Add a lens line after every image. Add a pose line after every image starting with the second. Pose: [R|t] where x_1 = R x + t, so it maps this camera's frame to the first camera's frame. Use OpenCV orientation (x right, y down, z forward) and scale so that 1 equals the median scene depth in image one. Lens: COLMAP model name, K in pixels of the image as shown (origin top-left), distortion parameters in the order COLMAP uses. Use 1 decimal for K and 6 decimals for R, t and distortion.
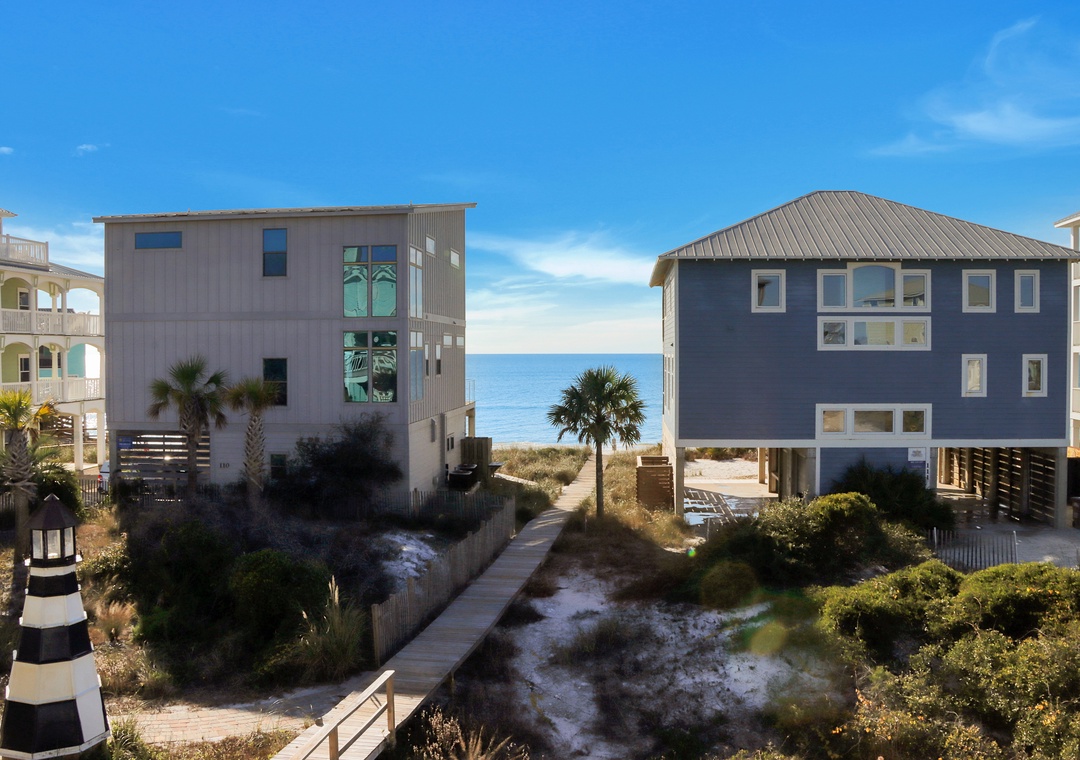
lens RADIAL K [[941.2, 0, 540.0], [0, 941.2, 380.0], [0, 0, 1]] dist [-0.177514, 0.137338]
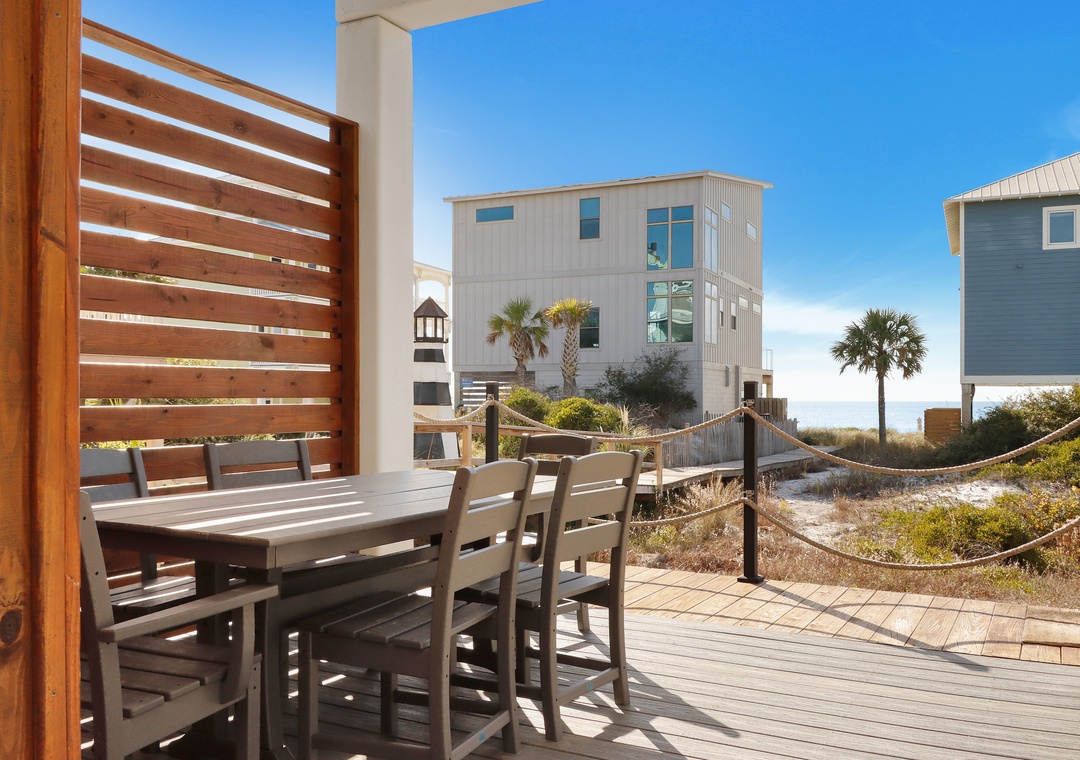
lens RADIAL K [[941.8, 0, 539.5], [0, 941.8, 395.6], [0, 0, 1]] dist [0.064132, -0.116029]
pose [[0.942600, 0.001217, -0.333922, 0.058099], [-0.013436, 0.999322, -0.034286, 0.133541], [0.333654, 0.036805, 0.941977, -0.155831]]
